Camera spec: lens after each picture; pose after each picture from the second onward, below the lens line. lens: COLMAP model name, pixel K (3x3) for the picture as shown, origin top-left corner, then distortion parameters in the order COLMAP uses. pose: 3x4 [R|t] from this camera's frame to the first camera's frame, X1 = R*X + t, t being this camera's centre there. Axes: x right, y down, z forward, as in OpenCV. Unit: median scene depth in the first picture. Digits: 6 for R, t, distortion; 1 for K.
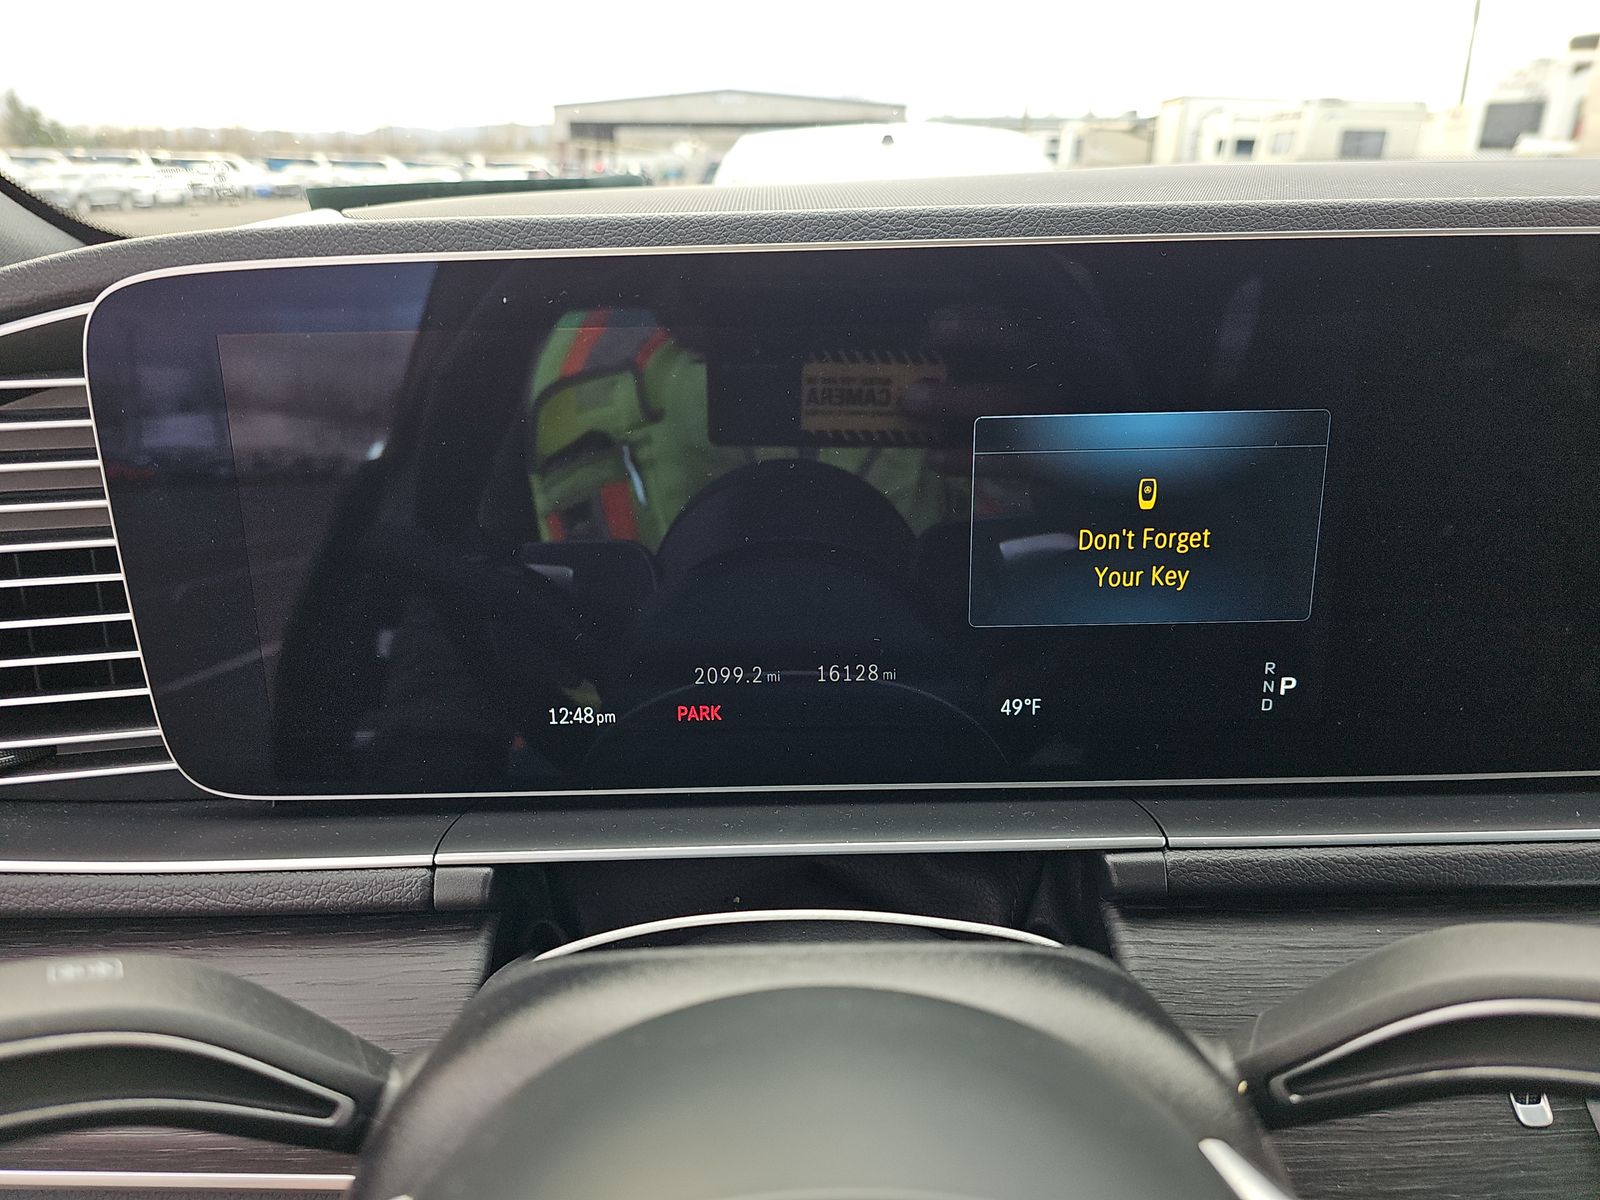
lens RADIAL K [[1097.9, 0, 800.0], [0, 1097.9, 600.0], [0, 0, 1]] dist [0.056730, -0.000360]
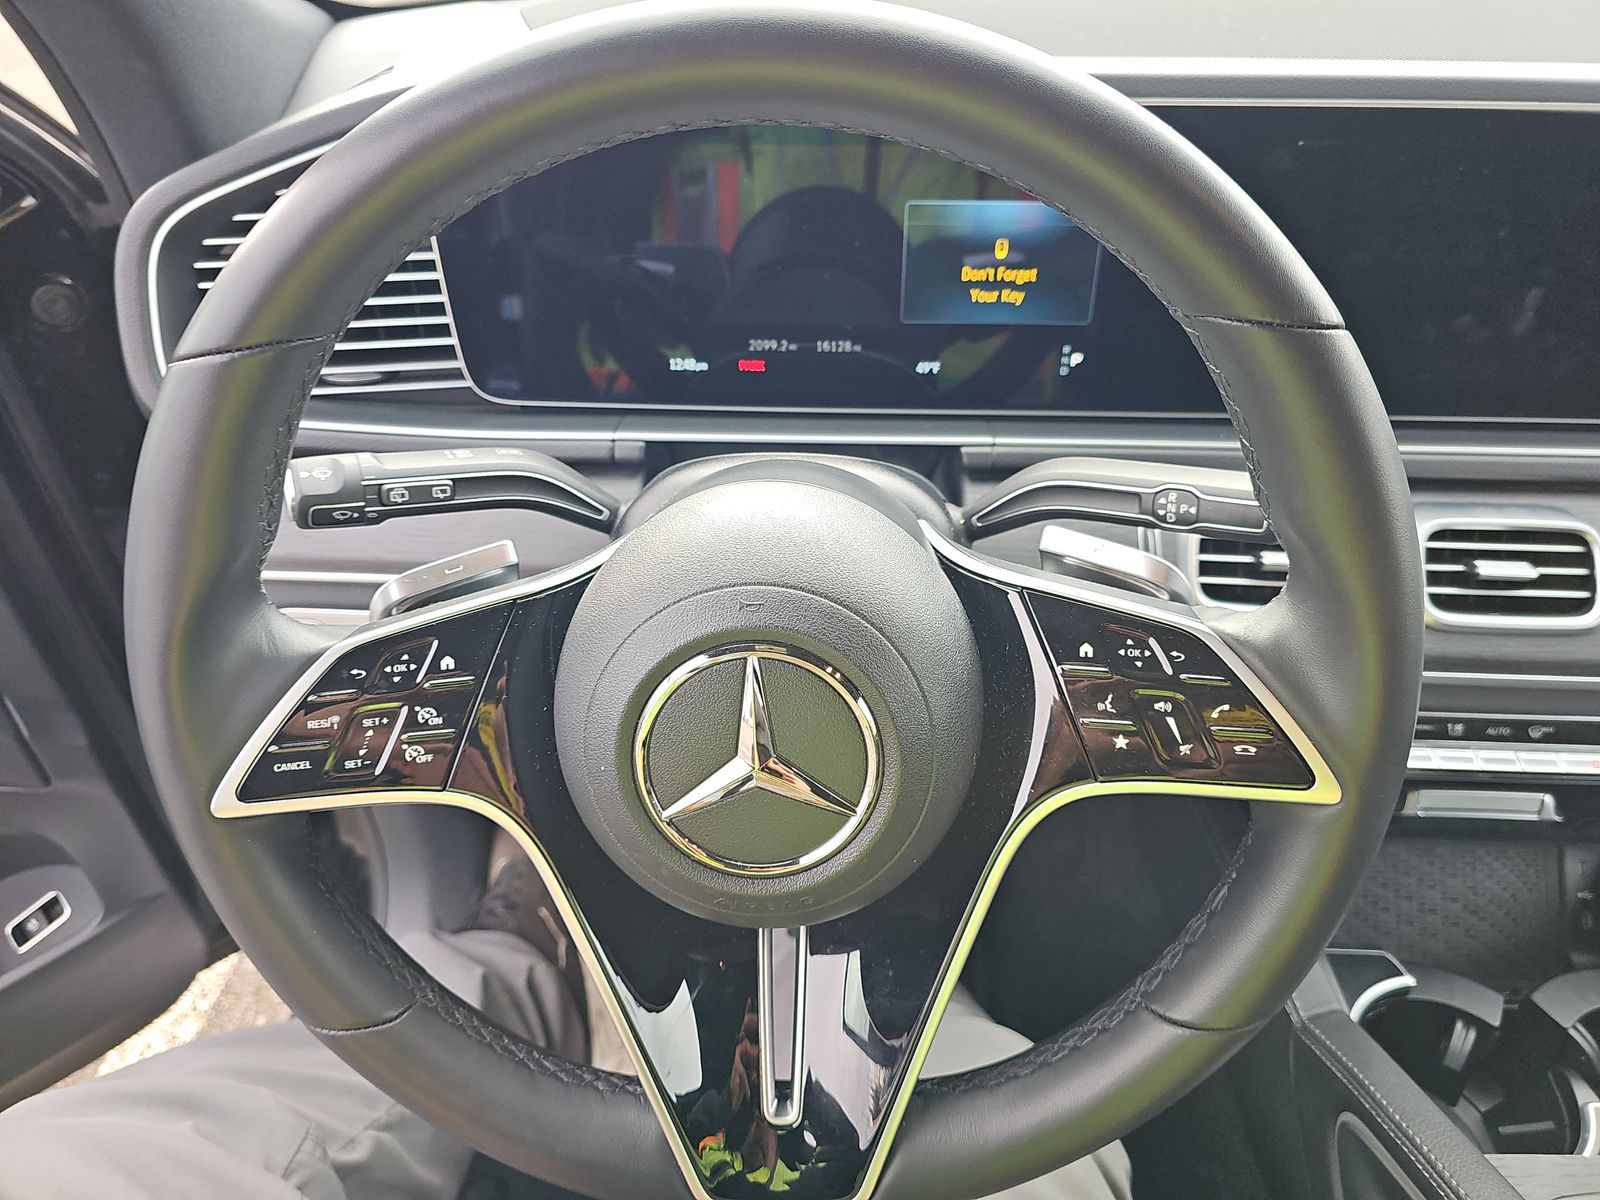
lens RADIAL K [[1097.9, 0, 800.0], [0, 1097.9, 600.0], [0, 0, 1]] dist [0.056730, -0.000360]
pose [[0.997040, 0.048001, -0.060055, 0.120082], [-0.028443, 0.956020, 0.291919, -0.063267], [0.071427, -0.289347, 0.954556, -0.881965]]
